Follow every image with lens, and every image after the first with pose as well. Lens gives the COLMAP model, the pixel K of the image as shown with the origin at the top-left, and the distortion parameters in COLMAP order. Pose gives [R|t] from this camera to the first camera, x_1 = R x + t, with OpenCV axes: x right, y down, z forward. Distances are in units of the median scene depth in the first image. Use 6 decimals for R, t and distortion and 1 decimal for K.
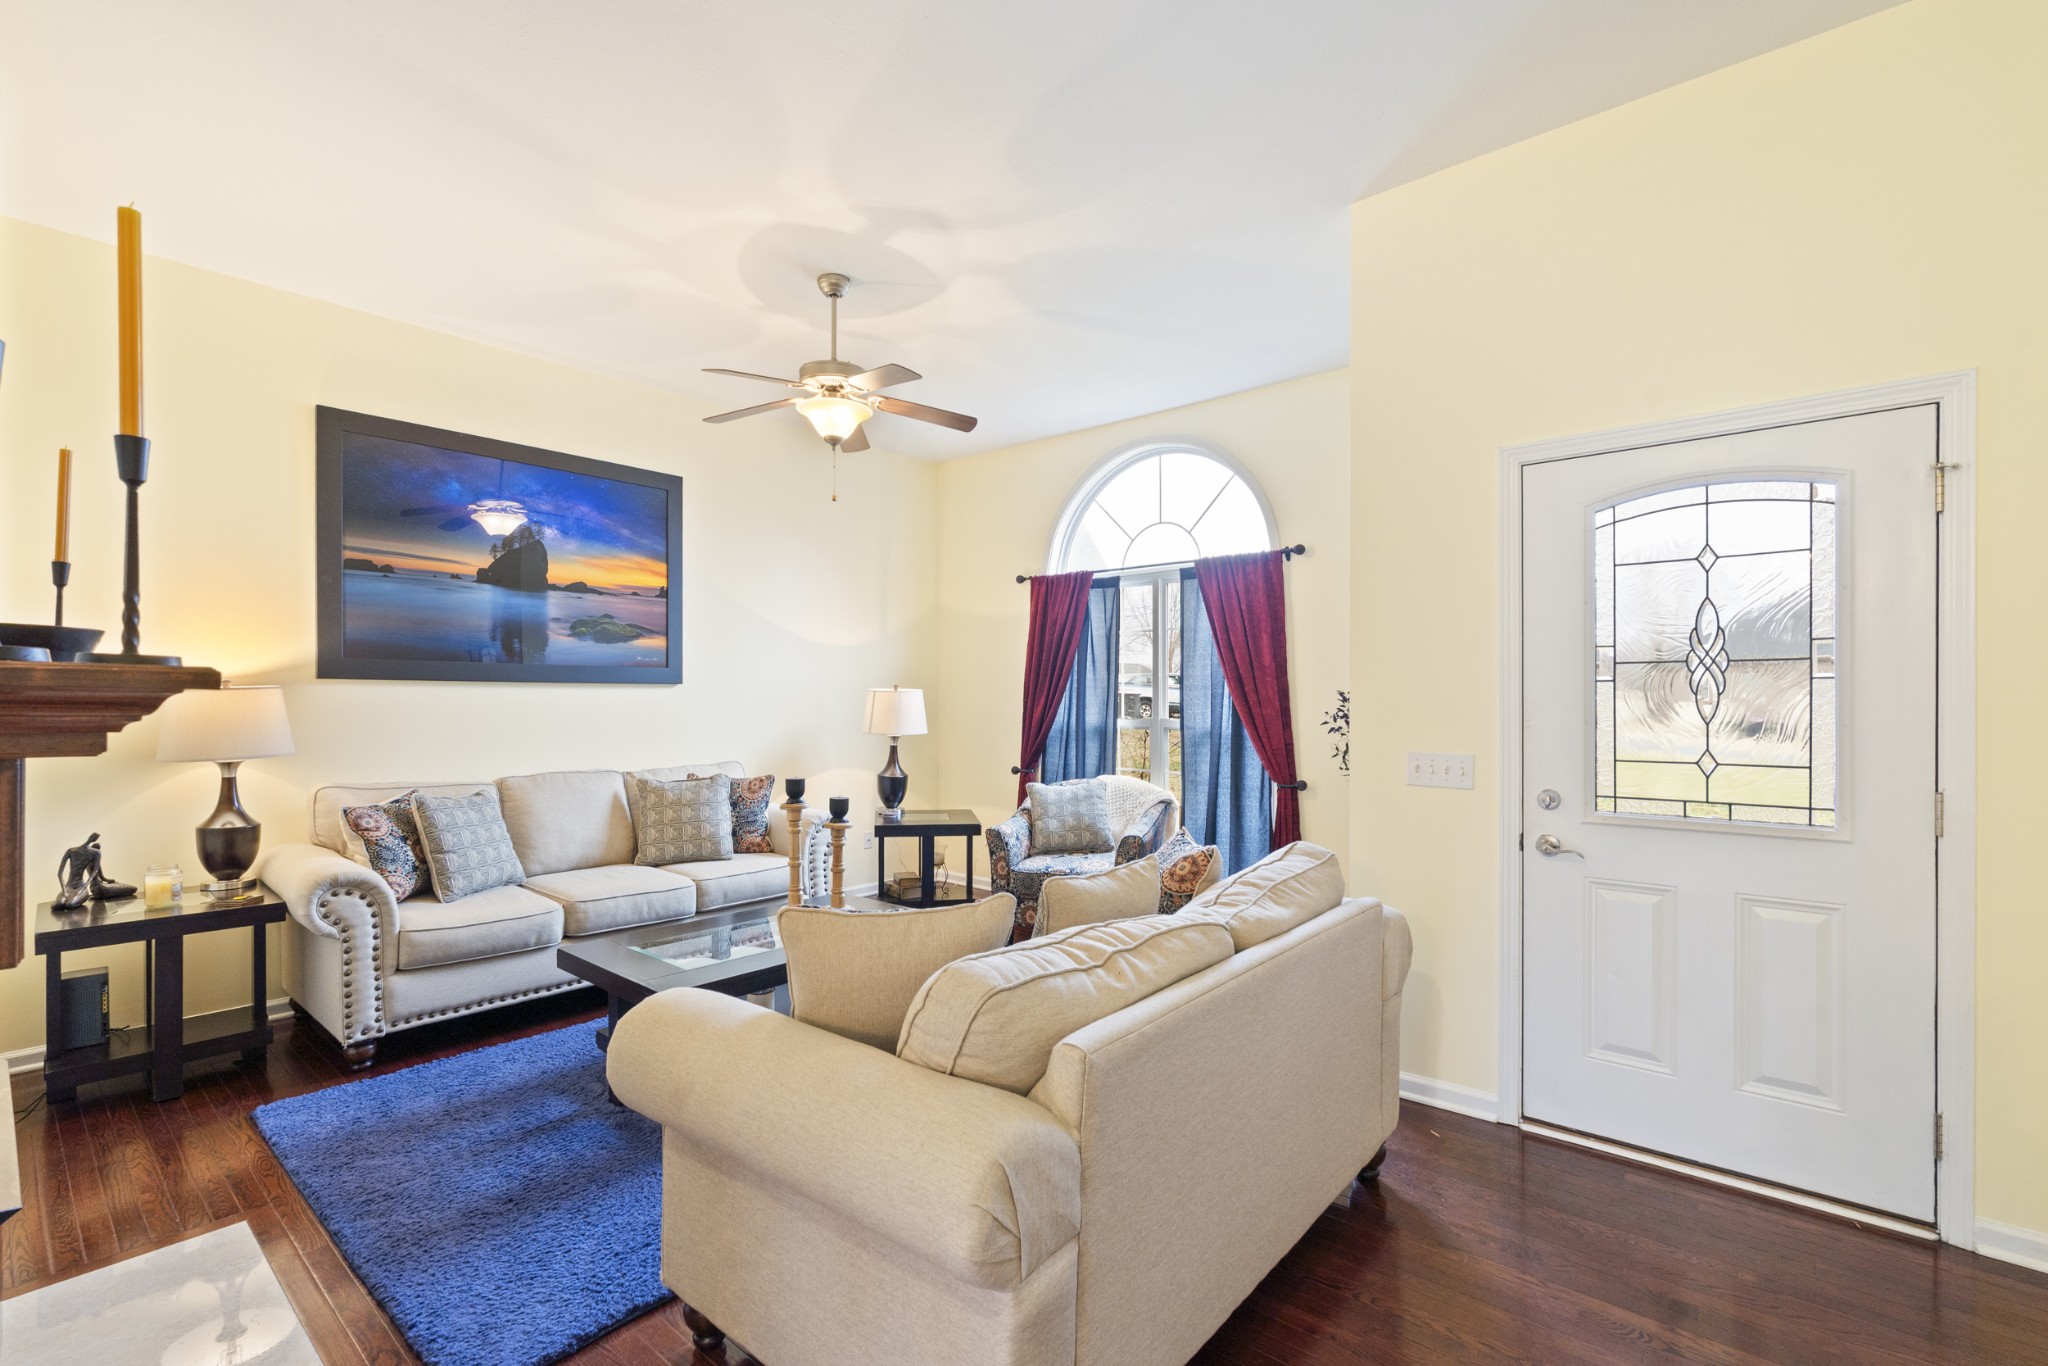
lens RADIAL K [[908.5, 0, 1018.3], [0, 908.5, 701.2], [0, 0, 1]] dist [-0.003636, 0.001008]
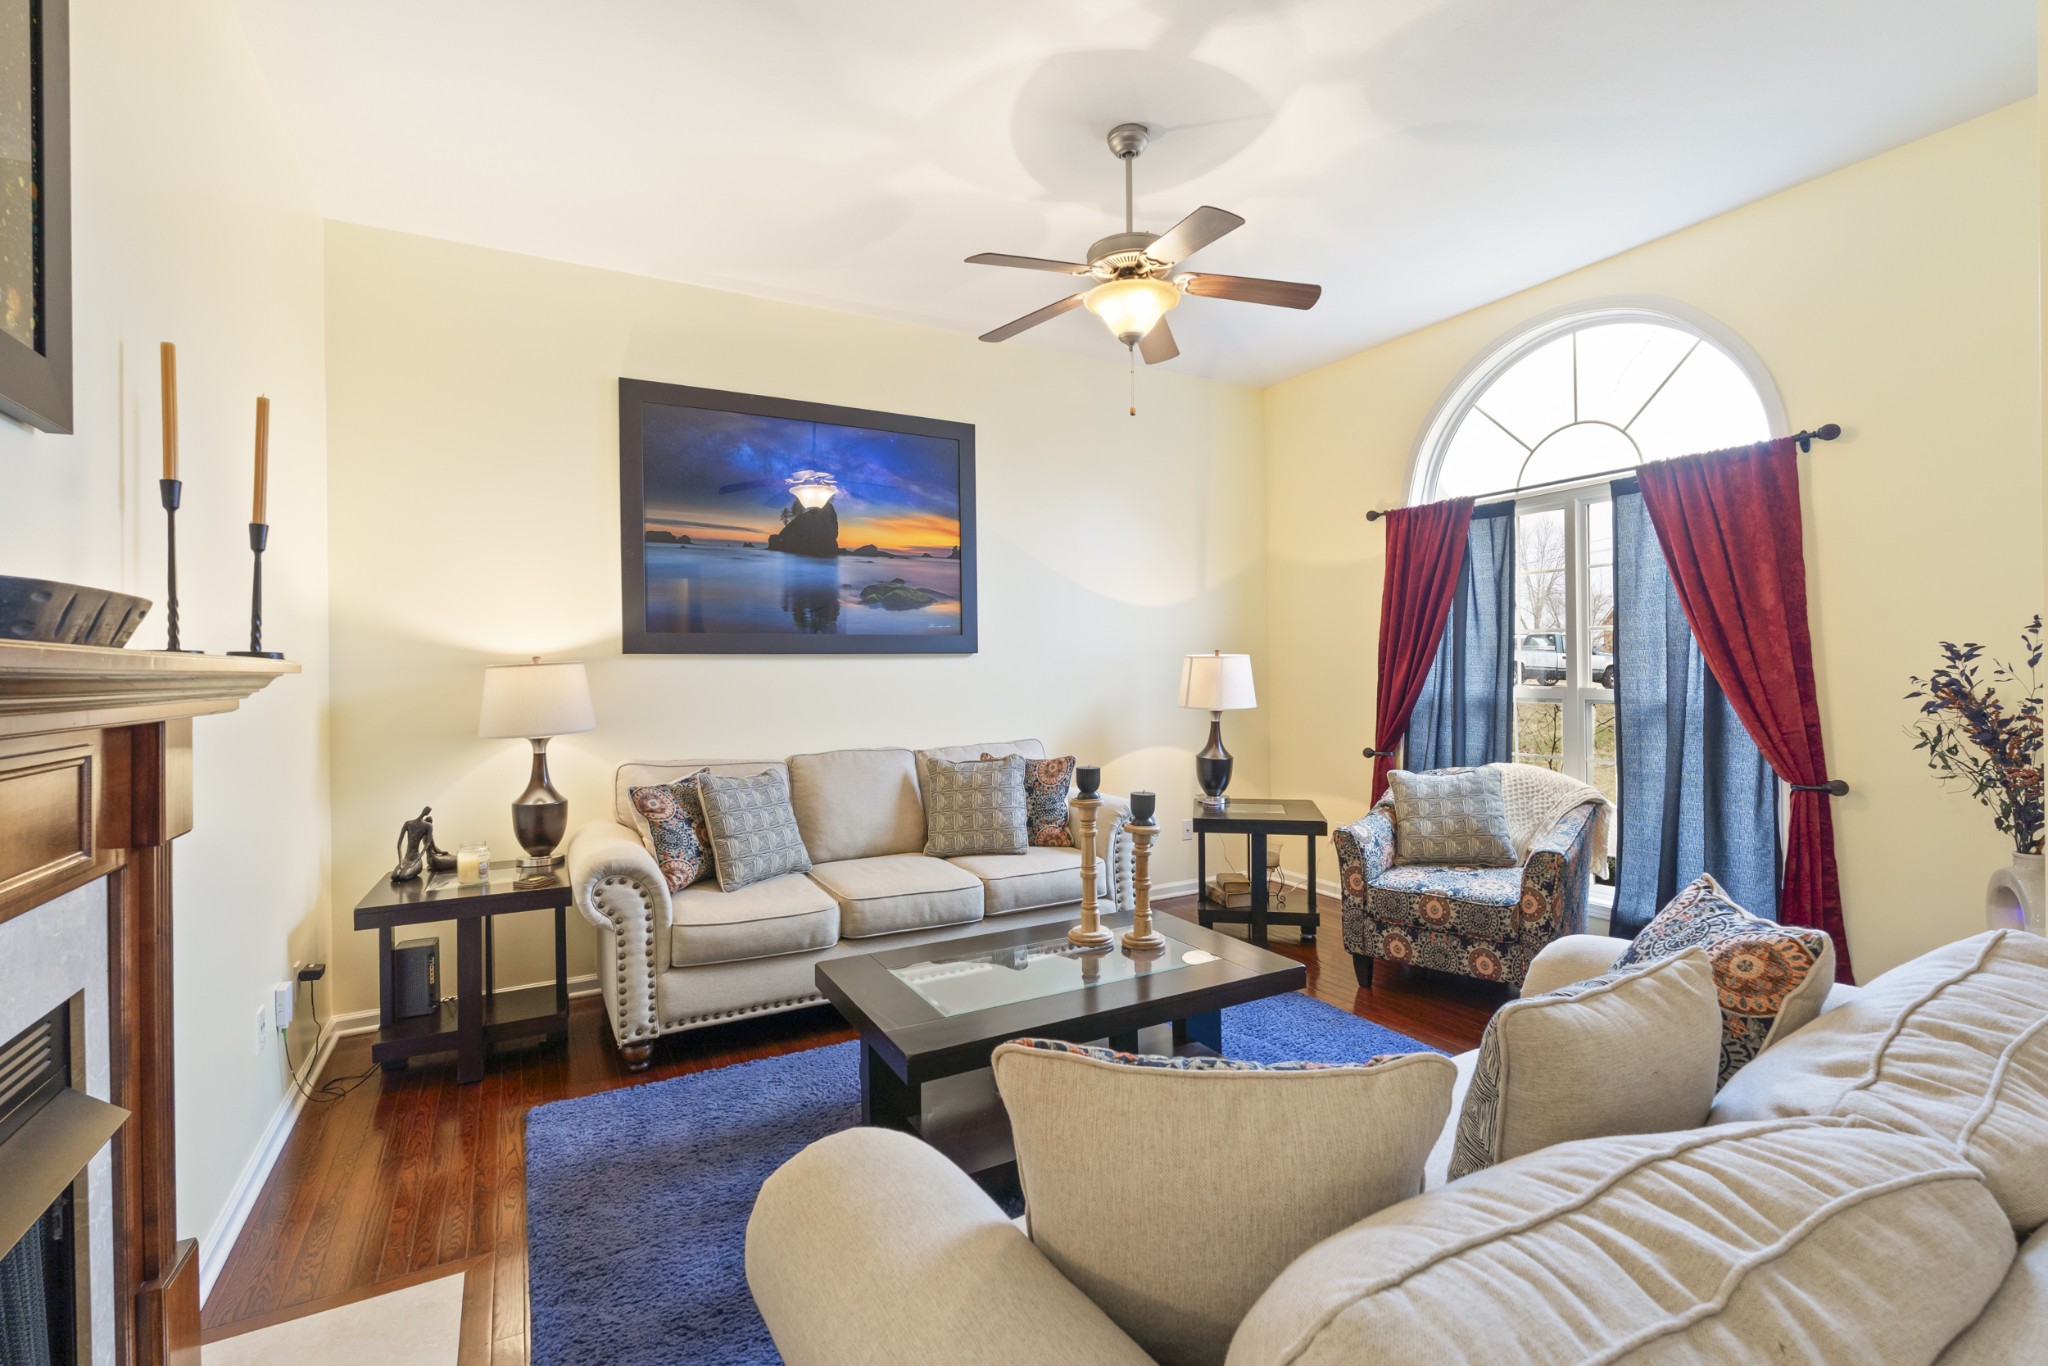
lens RADIAL K [[908.5, 0, 1020.9], [0, 908.5, 673.1], [0, 0, 1]] dist [-0.003636, 0.001008]
pose [[0.939288, -0.011584, -0.342933, -0.024881], [0.012749, 0.999918, 0.001142, 0.000904], [0.342892, -0.005444, 0.939359, 0.214413]]
